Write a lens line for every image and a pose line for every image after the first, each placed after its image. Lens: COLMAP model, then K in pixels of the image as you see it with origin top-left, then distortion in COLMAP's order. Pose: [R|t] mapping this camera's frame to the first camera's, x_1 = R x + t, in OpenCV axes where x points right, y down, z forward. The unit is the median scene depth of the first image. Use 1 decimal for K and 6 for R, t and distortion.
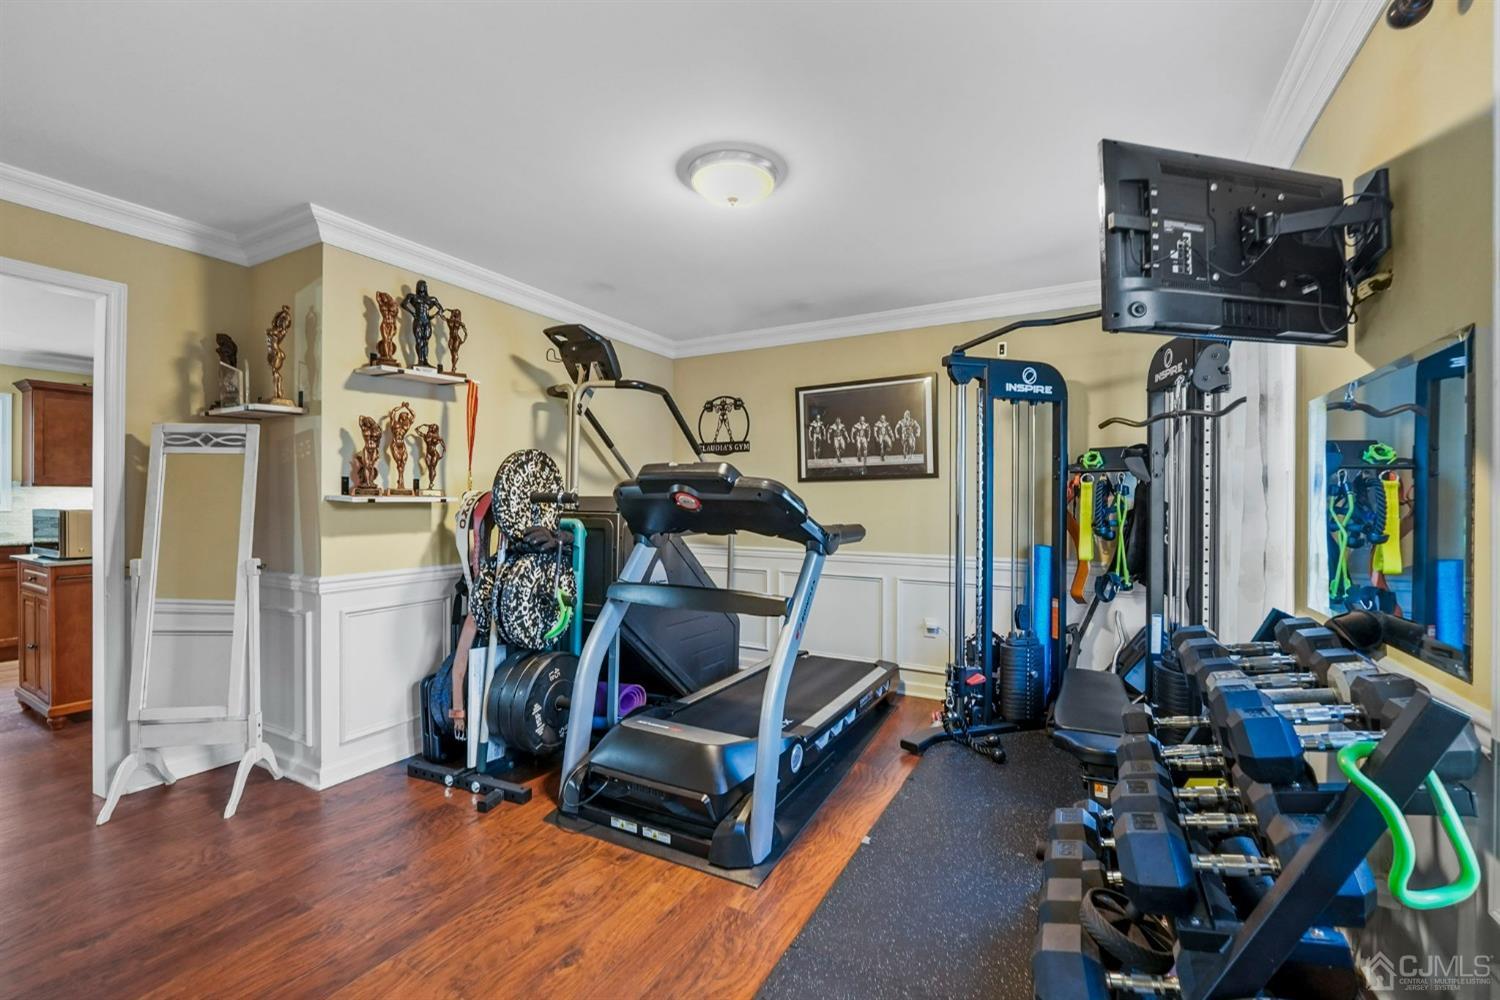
lens RADIAL K [[633.2, 0, 748.3], [0, 633.2, 505.0], [0, 0, 1]] dist [-0.004712, -0.002312]
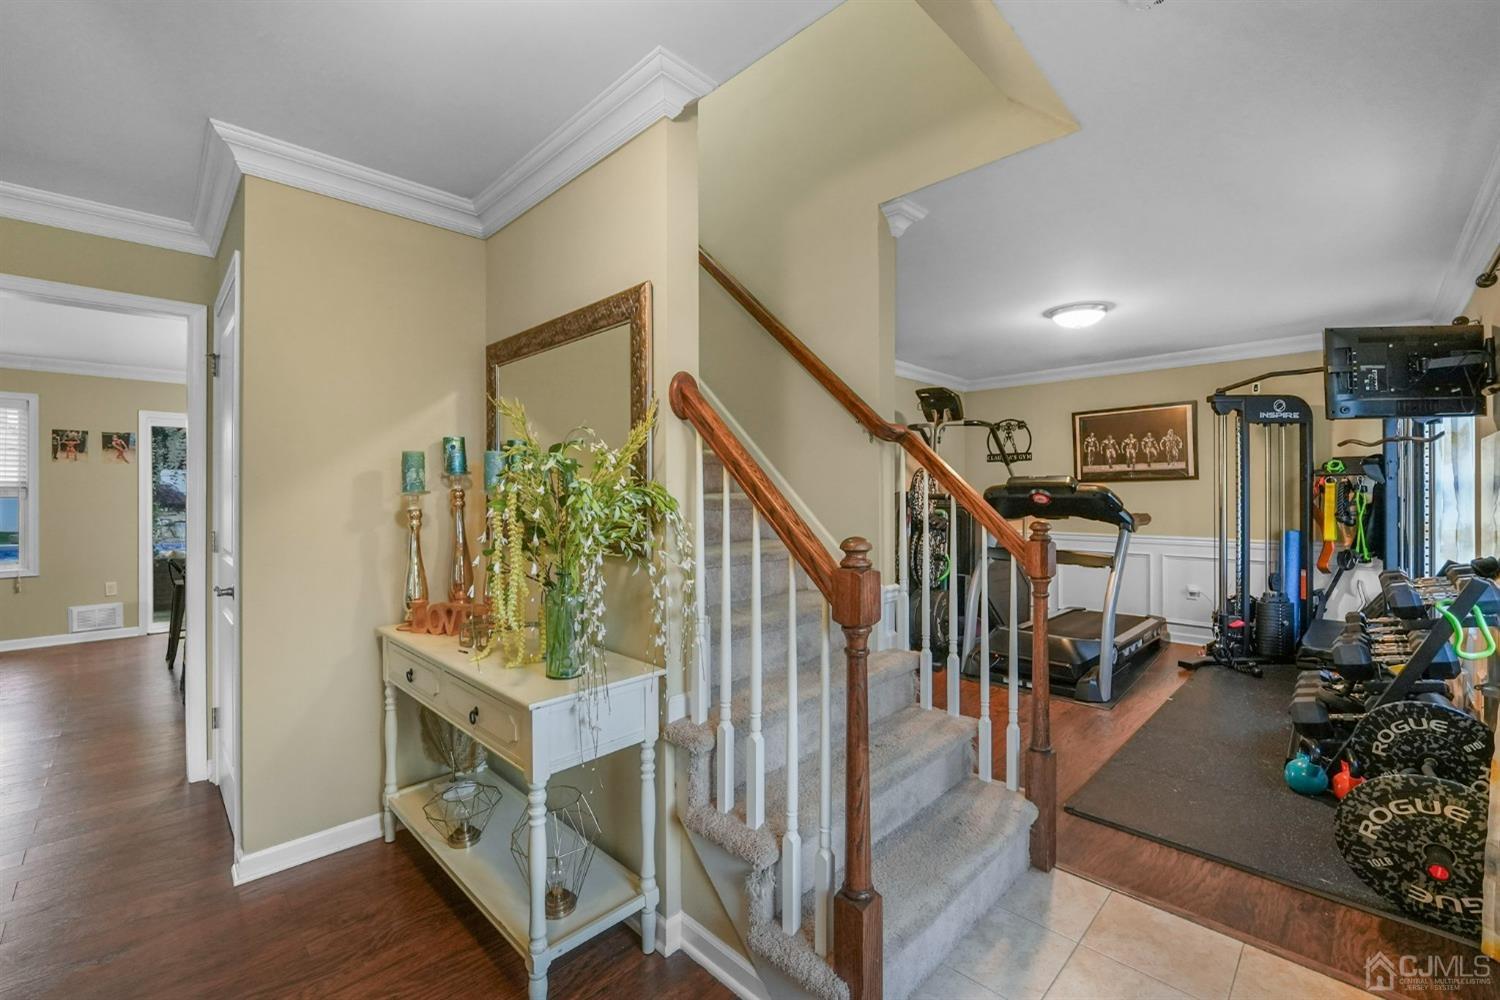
lens RADIAL K [[633.2, 0, 747.2], [0, 633.2, 495.1], [0, 0, 1]] dist [-0.004712, -0.002312]
pose [[0.962411, -0.005531, -0.271541, -0.301805], [0.004117, 0.999975, -0.005776, -0.007599], [0.271566, 0.004441, 0.962409, -0.639615]]
